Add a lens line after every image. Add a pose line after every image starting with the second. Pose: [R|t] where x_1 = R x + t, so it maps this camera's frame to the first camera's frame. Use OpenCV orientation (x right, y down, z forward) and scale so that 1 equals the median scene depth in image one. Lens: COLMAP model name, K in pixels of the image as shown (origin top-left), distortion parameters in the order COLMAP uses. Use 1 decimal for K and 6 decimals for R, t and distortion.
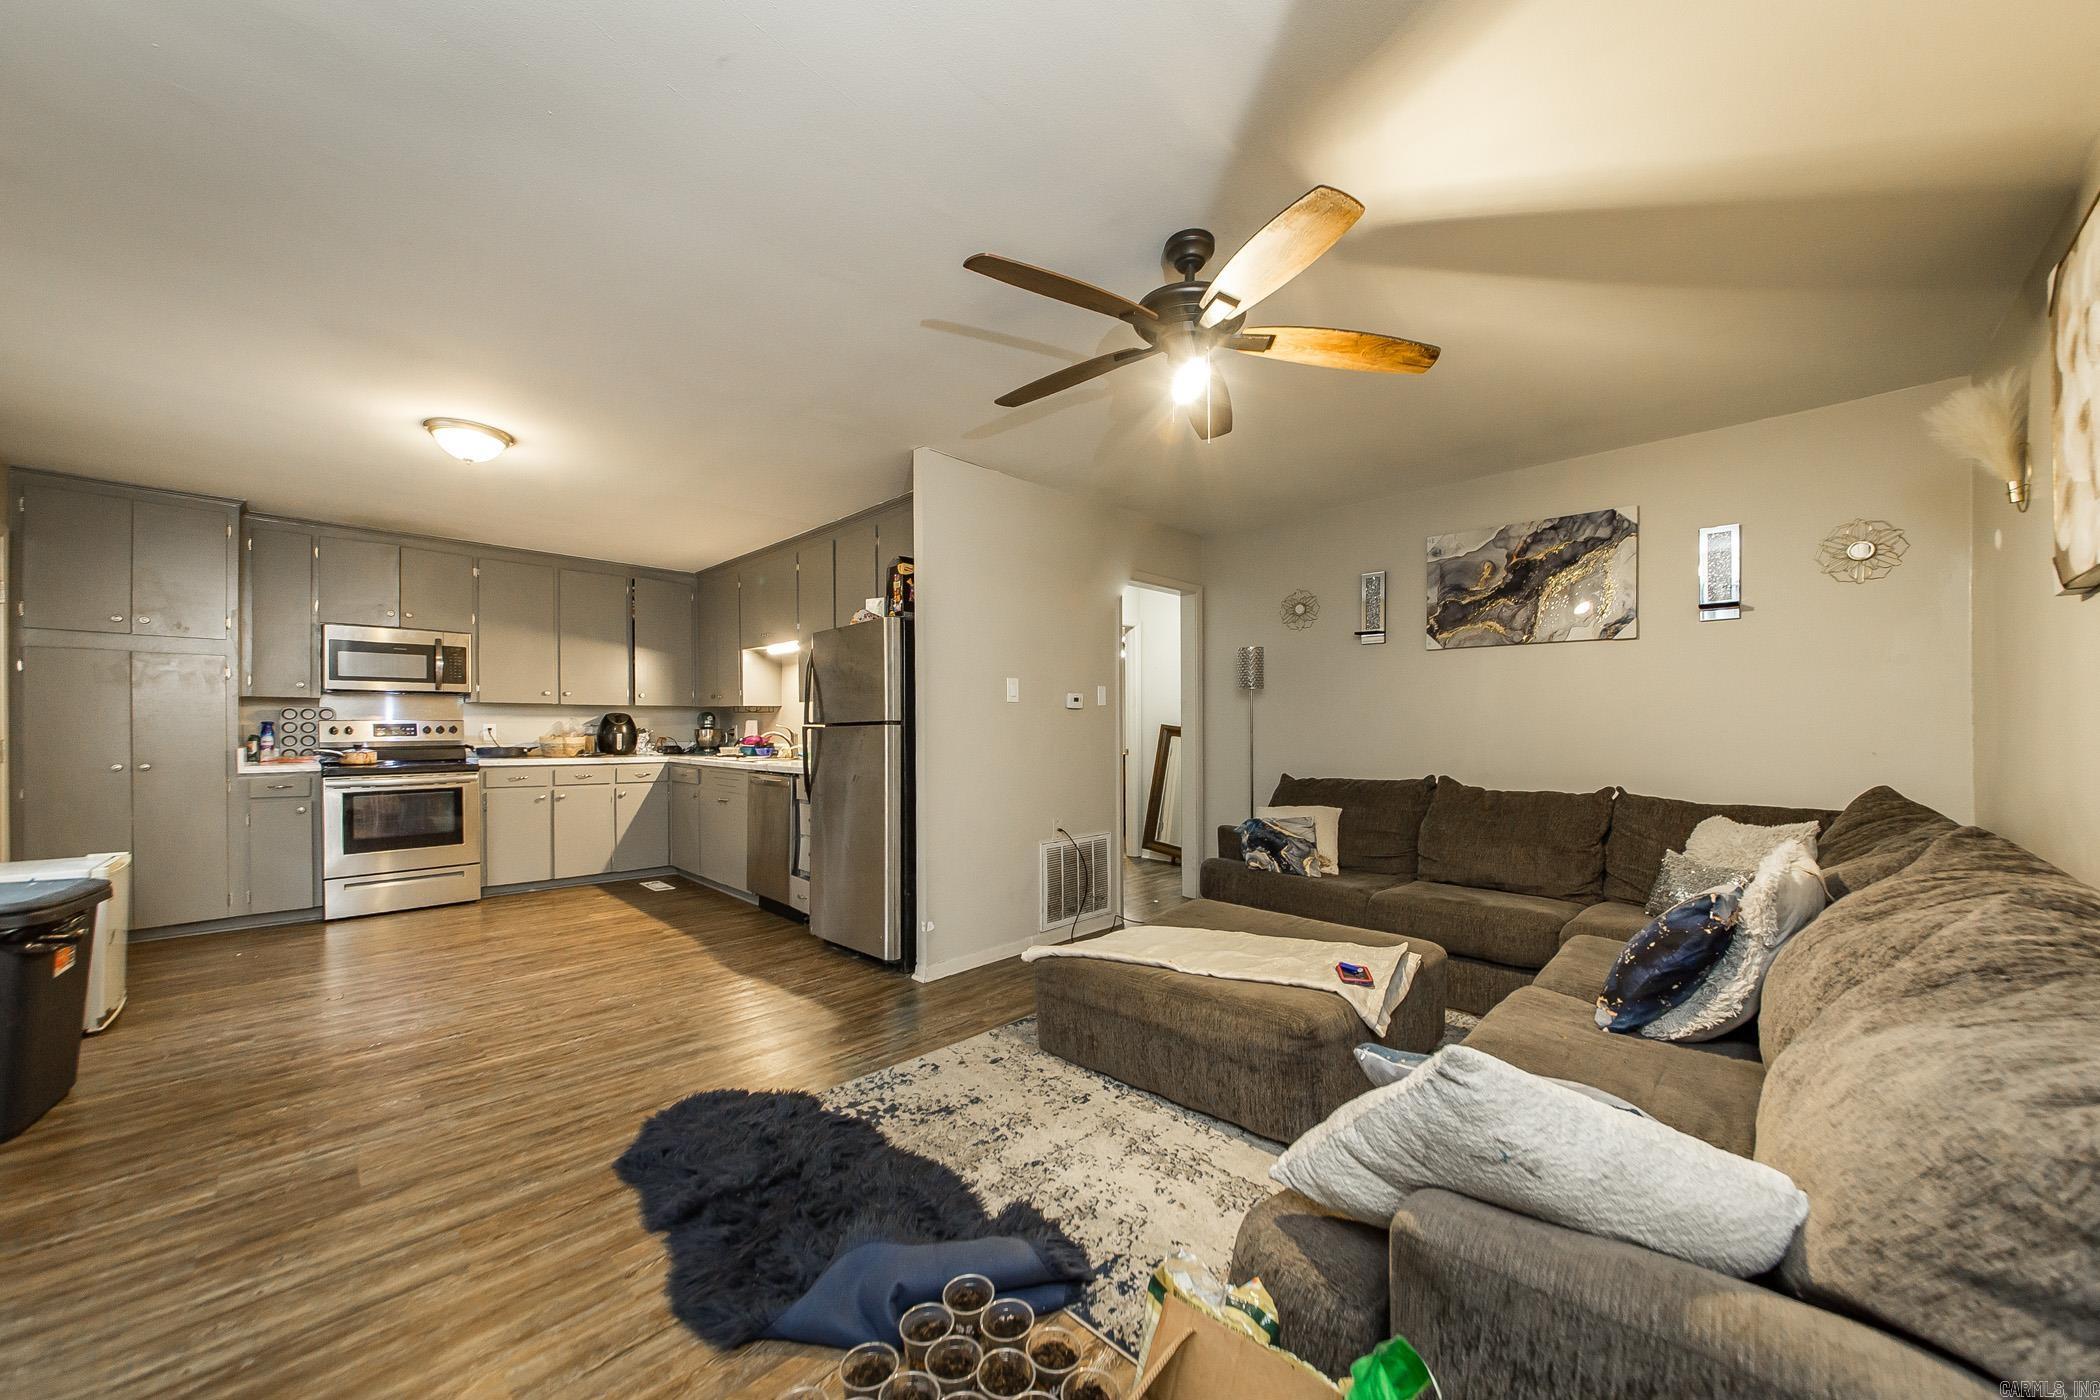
lens RADIAL K [[753.6, 0, 1042.8], [0, 753.6, 727.9], [0, 0, 1]] dist [-0.015666, 0.000861]
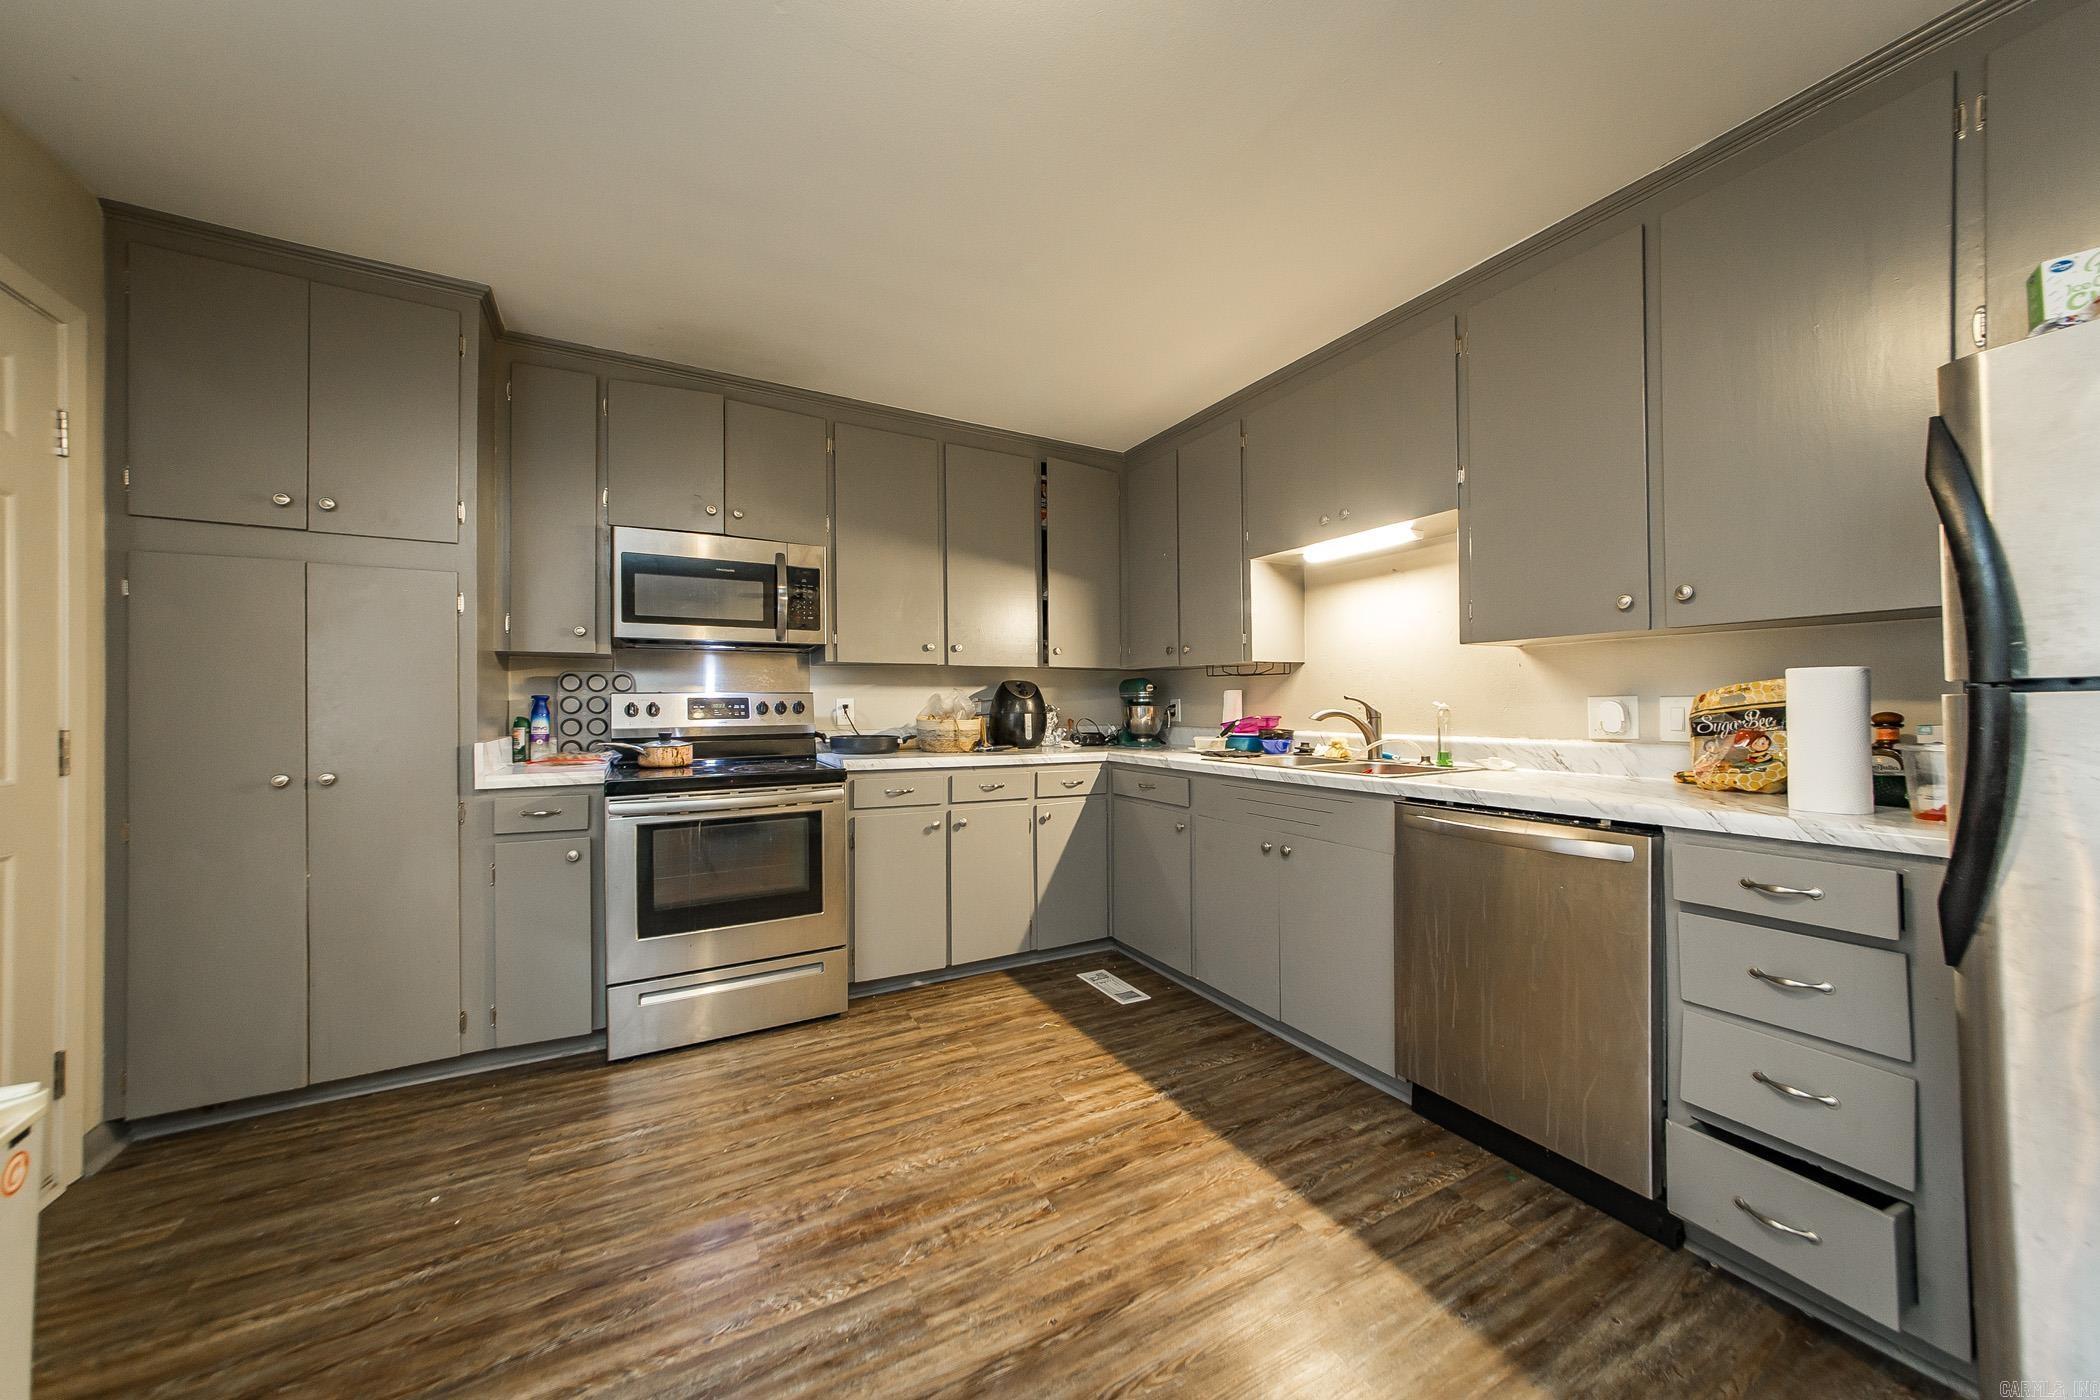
lens RADIAL K [[753.6, 0, 1057.2], [0, 753.6, 701.4], [0, 0, 1]] dist [-0.015666, 0.000861]
pose [[0.956458, -0.007210, -0.291779, -0.428951], [0.005008, 0.999953, -0.008291, 0.003308], [0.291826, 0.006469, 0.956450, 0.497096]]
